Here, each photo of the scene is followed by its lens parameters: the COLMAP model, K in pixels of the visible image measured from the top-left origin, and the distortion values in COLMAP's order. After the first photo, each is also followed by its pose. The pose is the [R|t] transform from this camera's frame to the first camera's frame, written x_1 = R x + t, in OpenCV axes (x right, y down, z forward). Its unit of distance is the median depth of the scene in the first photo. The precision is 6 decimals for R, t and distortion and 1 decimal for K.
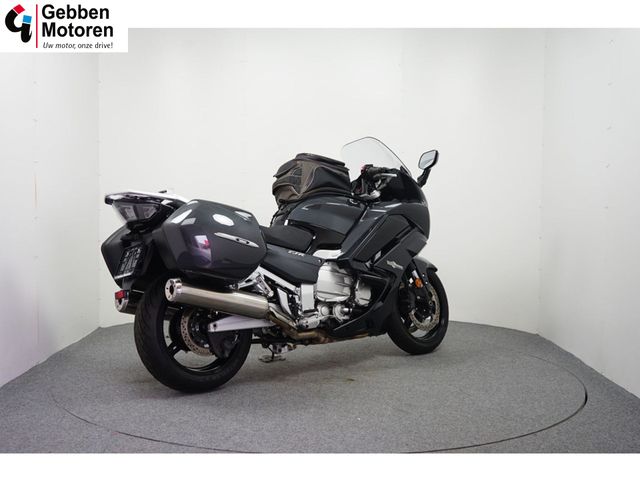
lens RADIAL K [[903.6, 0, 325.9], [0, 903.6, 241.0], [0, 0, 1]] dist [-0.012286, 0.000000]
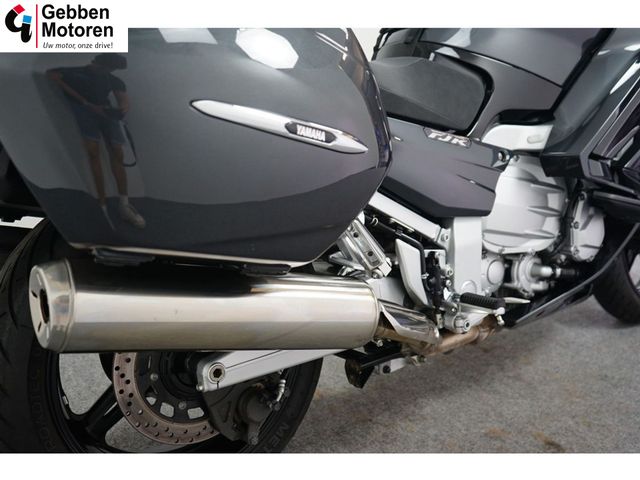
lens RADIAL K [[680.7, 0, 317.1], [0, 680.7, 238.8], [0, 0, 1]] dist [0.007416, 0.000000]
pose [[0.997570, 0.046895, -0.051528, -0.068827], [-0.031531, 0.963368, 0.266323, -0.019236], [0.062130, -0.264051, 0.962506, 0.703767]]
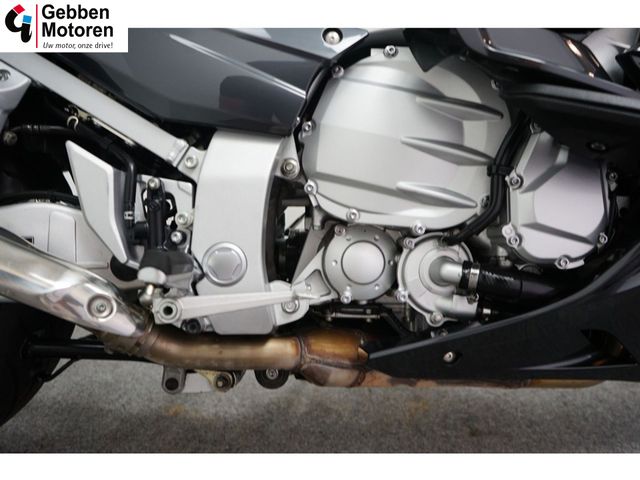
lens RADIAL K [[527.7, 0, 319.7], [0, 527.7, 234.3], [0, 0, 1]] dist [0.001015, 0.003235]
pose [[0.800666, 0.109294, -0.589057, 0.070201], [-0.039885, 0.990762, 0.129613, 0.053217], [0.597782, -0.080282, 0.797629, 0.895166]]
